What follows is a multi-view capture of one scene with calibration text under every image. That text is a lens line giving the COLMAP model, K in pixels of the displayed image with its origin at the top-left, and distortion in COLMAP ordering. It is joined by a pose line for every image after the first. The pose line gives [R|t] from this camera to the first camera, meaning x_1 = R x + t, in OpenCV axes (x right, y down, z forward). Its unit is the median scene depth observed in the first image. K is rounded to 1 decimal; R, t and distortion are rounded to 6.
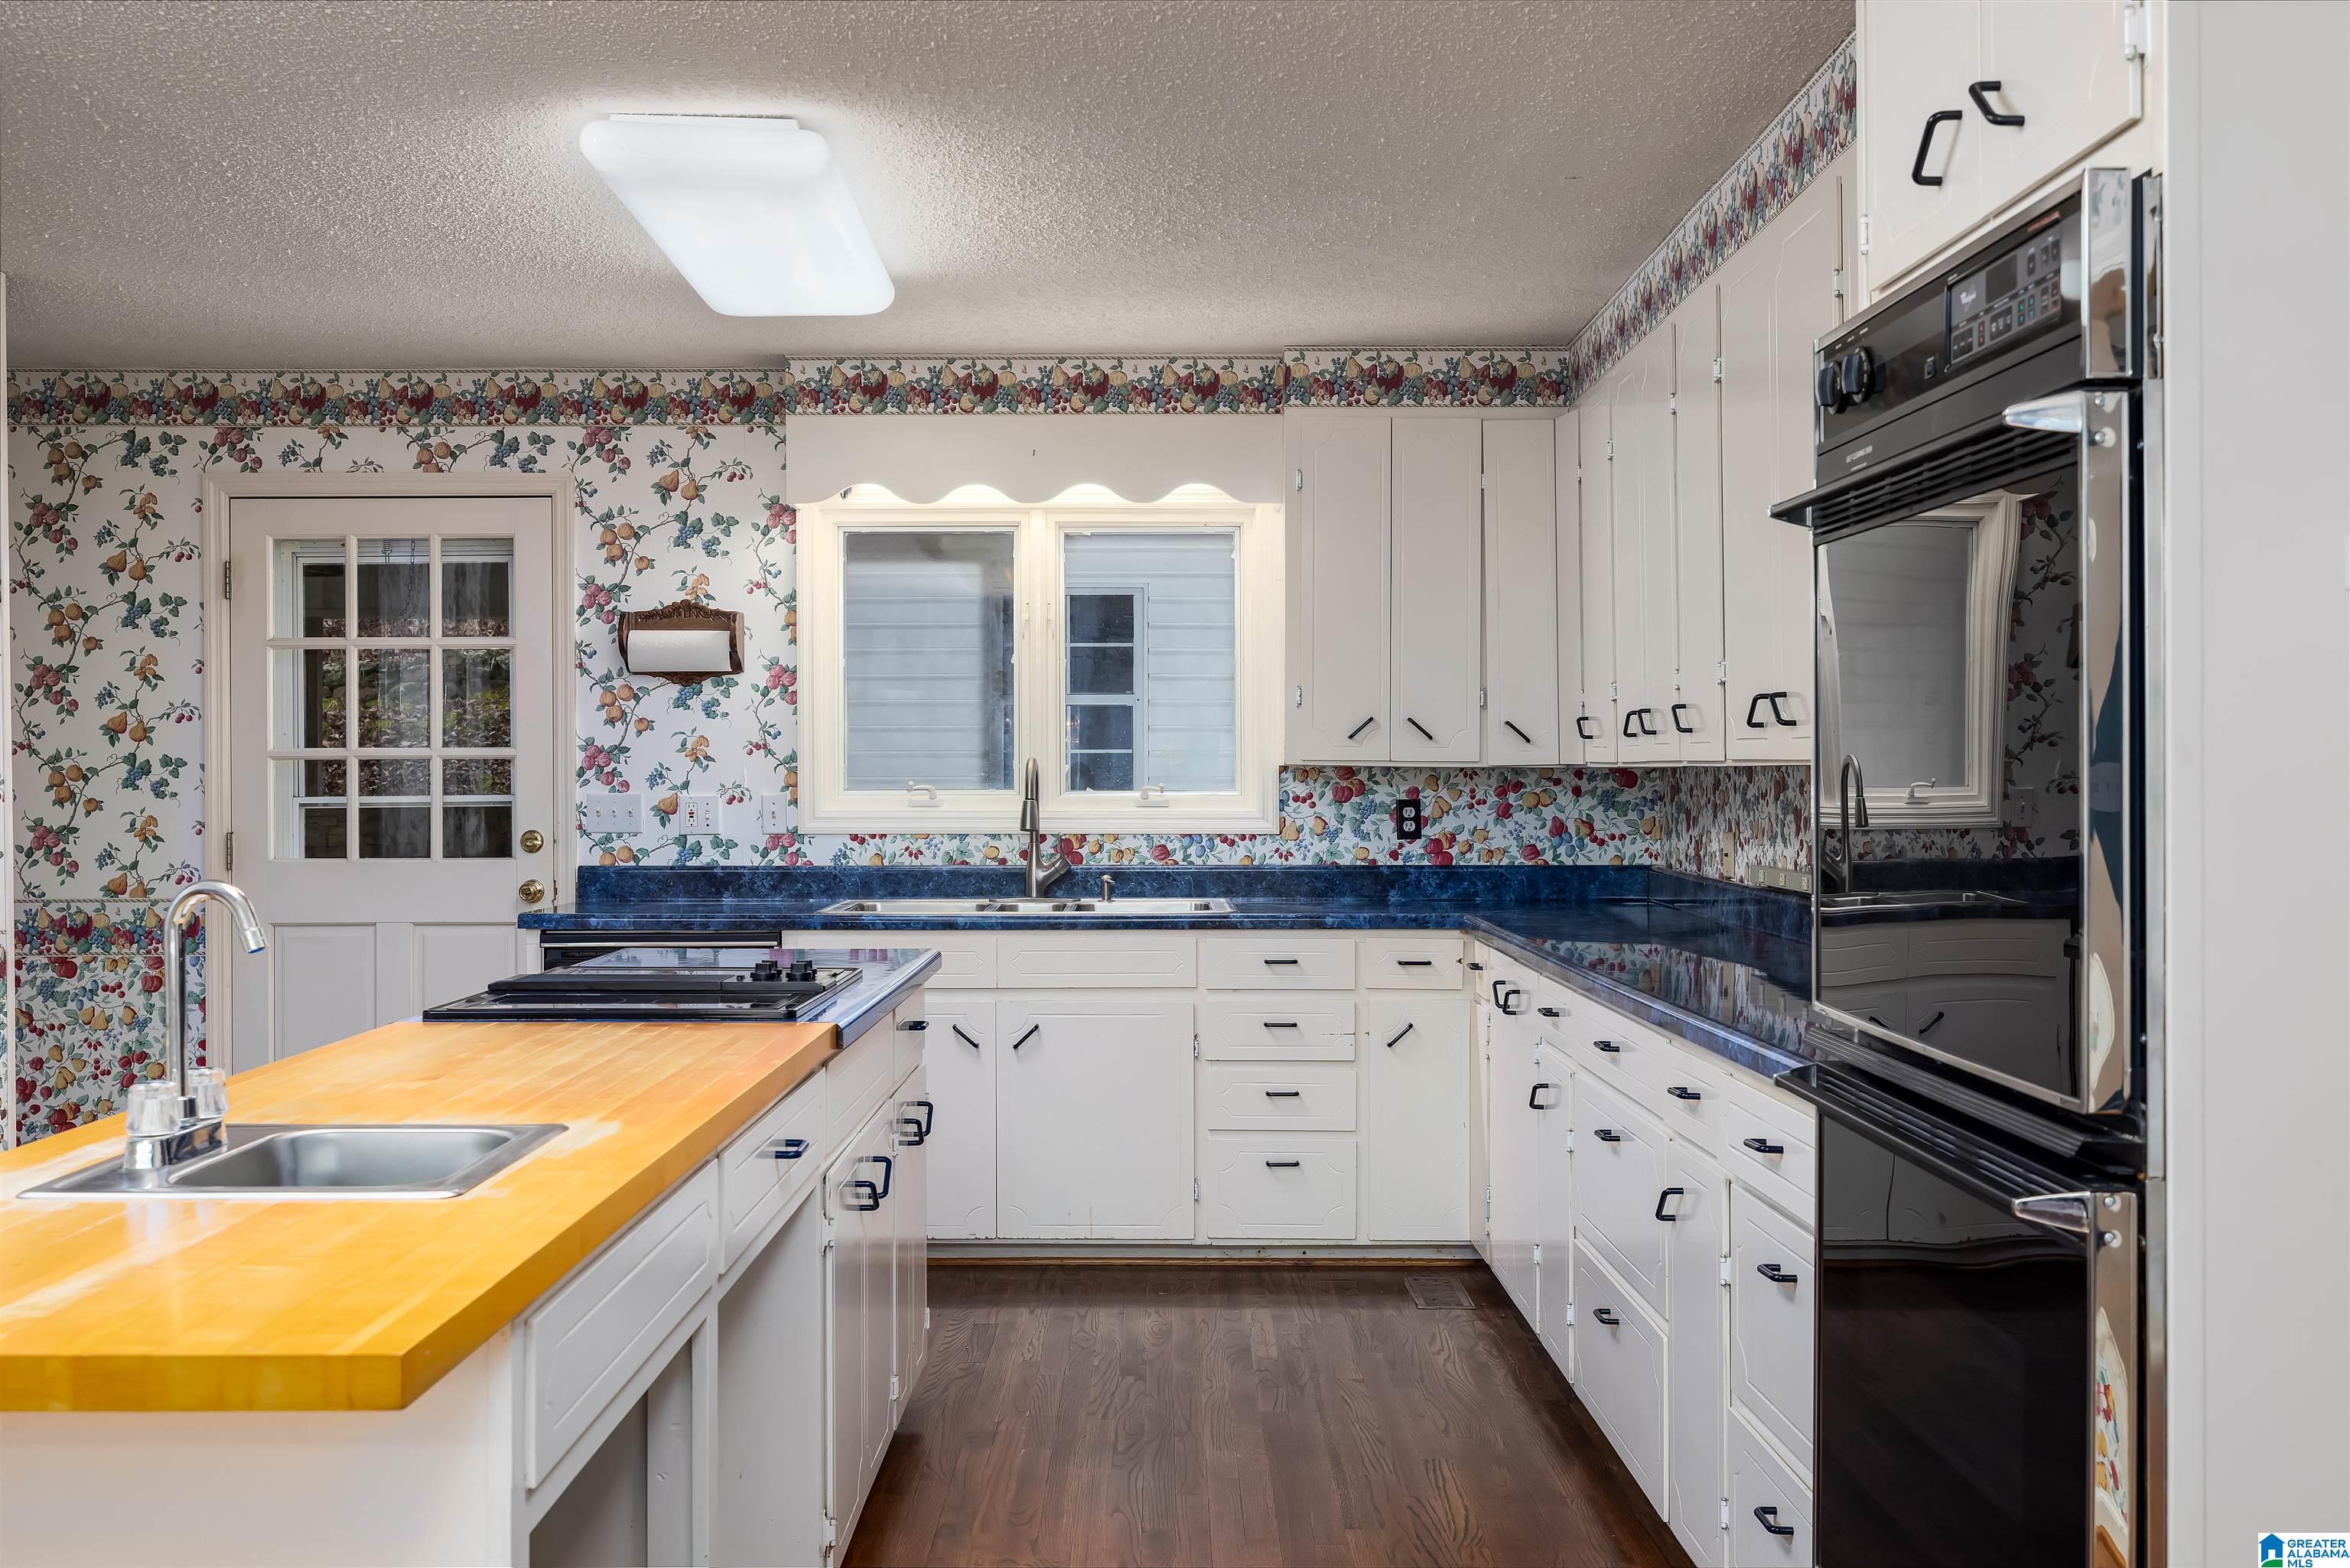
lens RADIAL K [[2292.9, 0, 1174.6], [0, 2292.9, 783.3], [0, 0, 1]] dist [0.002606, 0.000000]
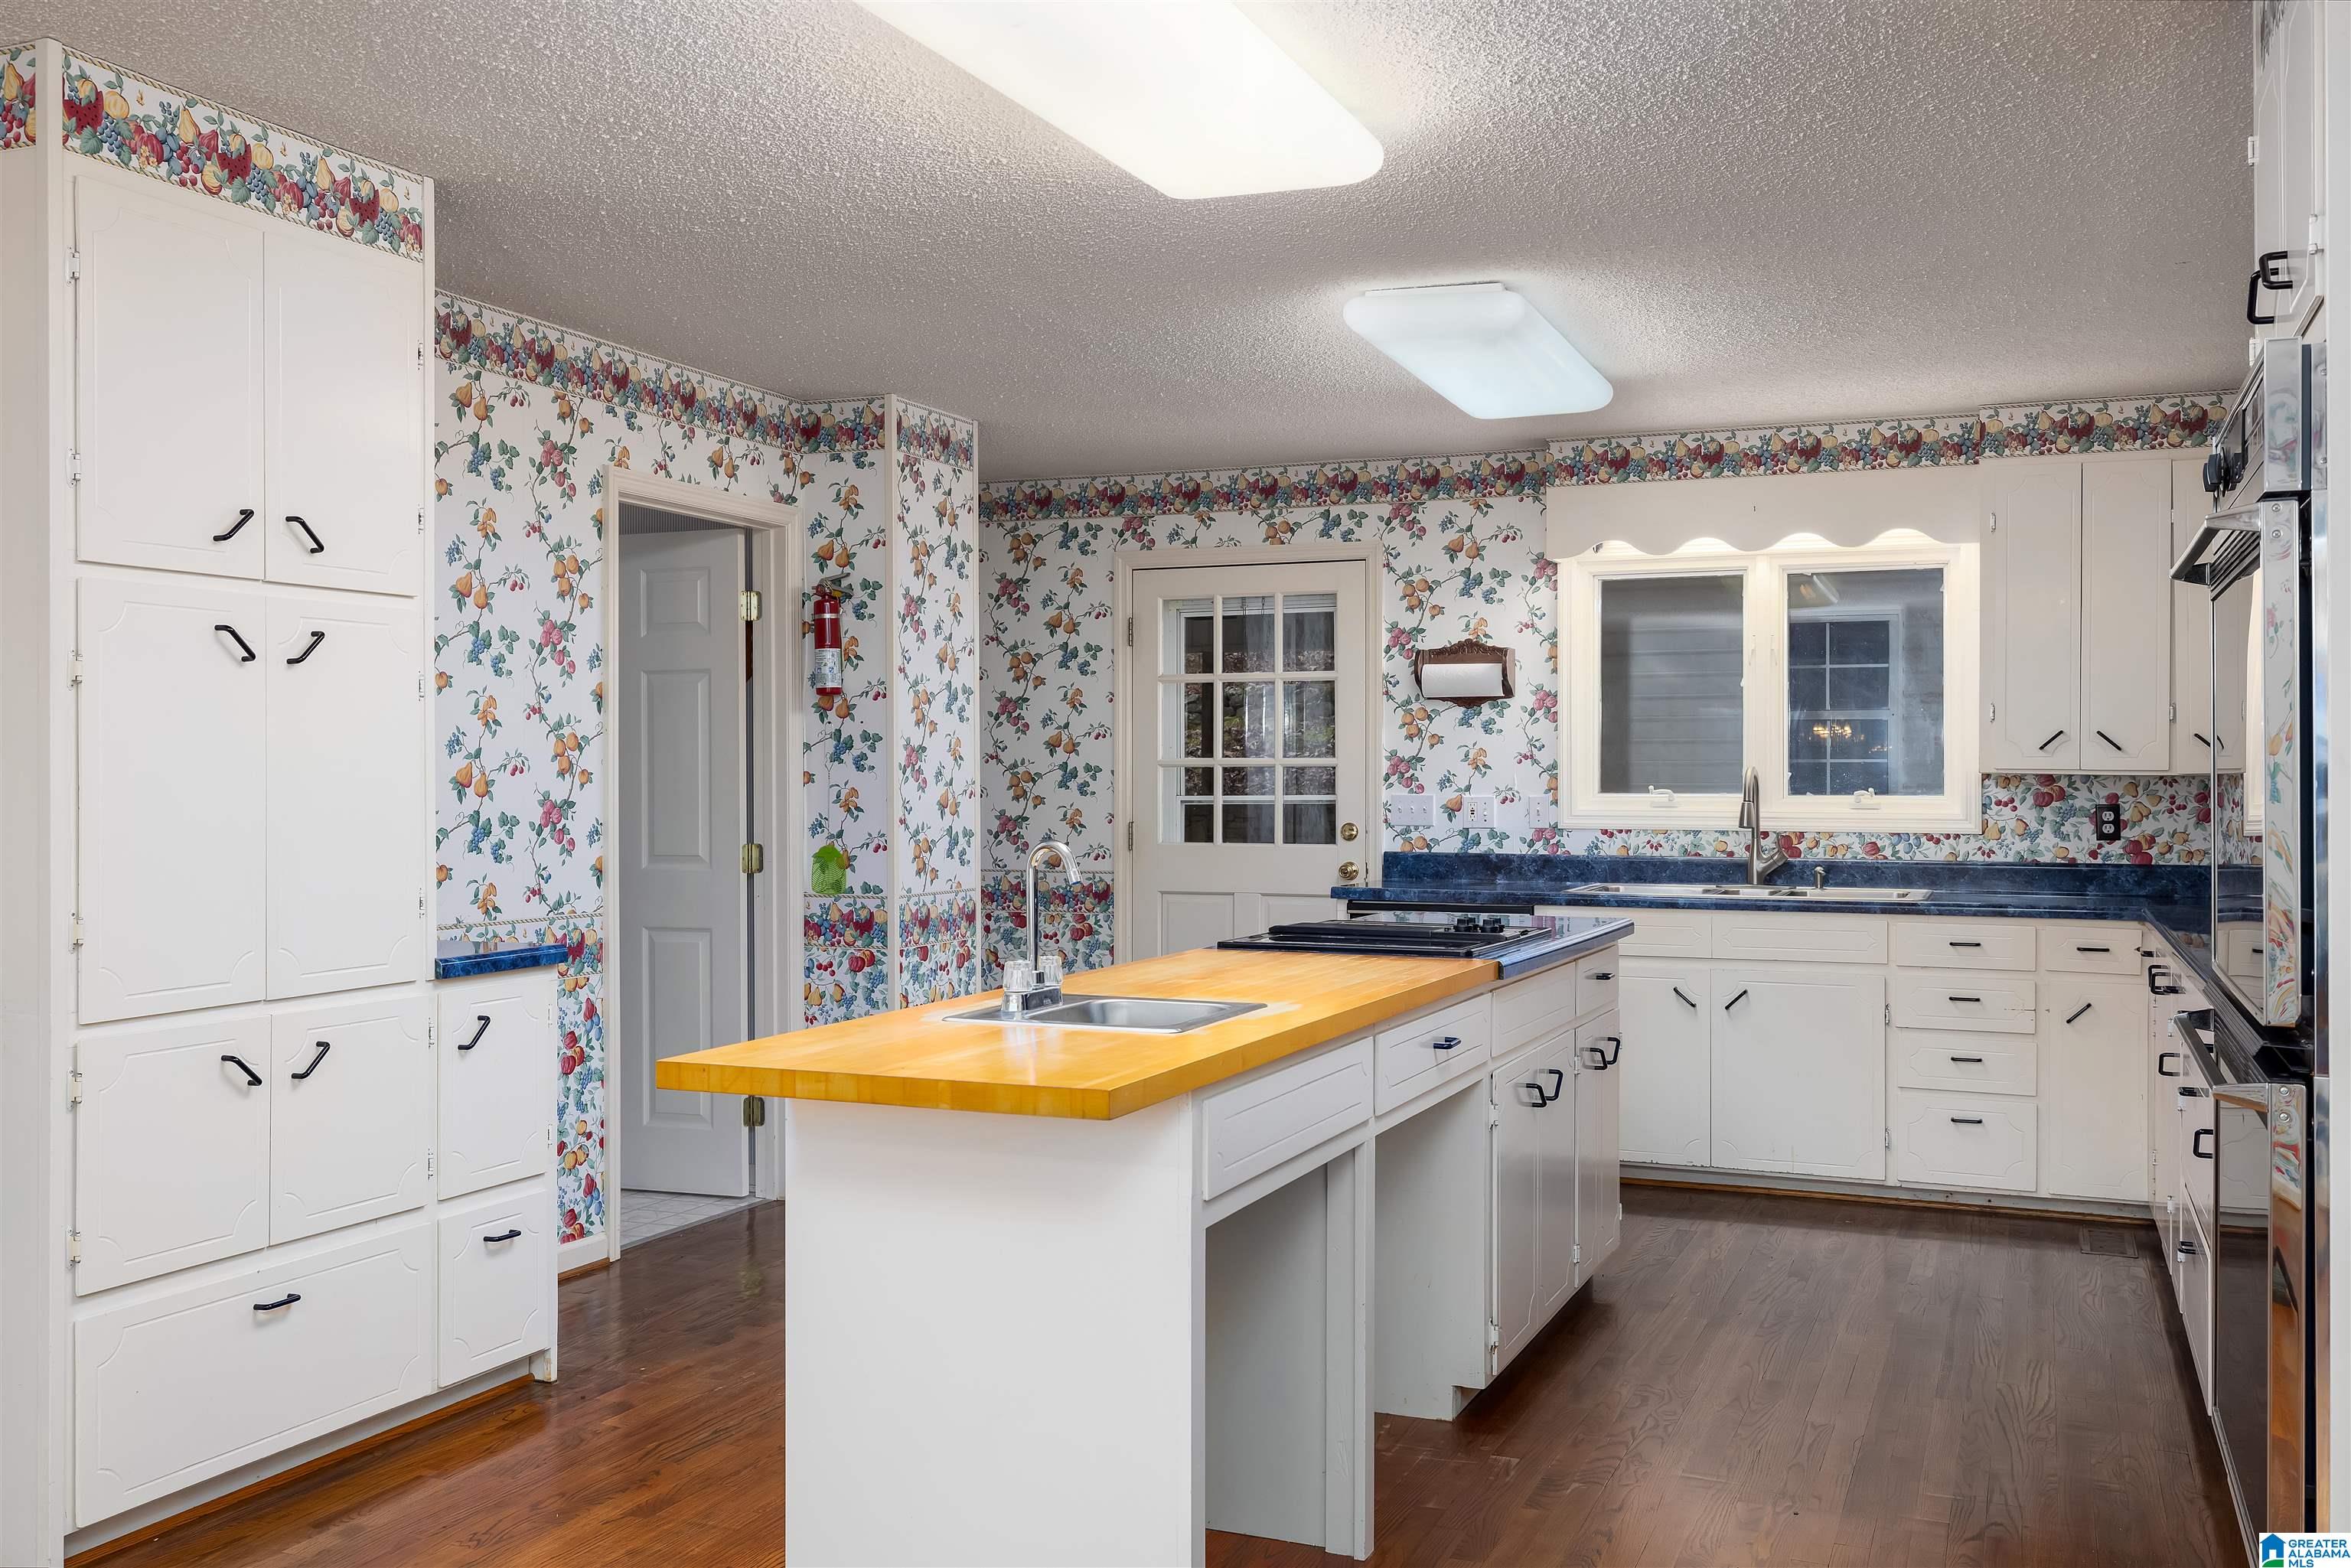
lens RADIAL K [[2102.5, 0, 1172.5], [0, 2102.5, 776.7], [0, 0, 1]] dist [0.007791, 0.006709]
pose [[0.924028, 0.003158, -0.382312, 0.075352], [-0.005507, 0.999972, -0.005049, 0.001255], [0.382285, 0.006771, 0.924020, -0.115166]]
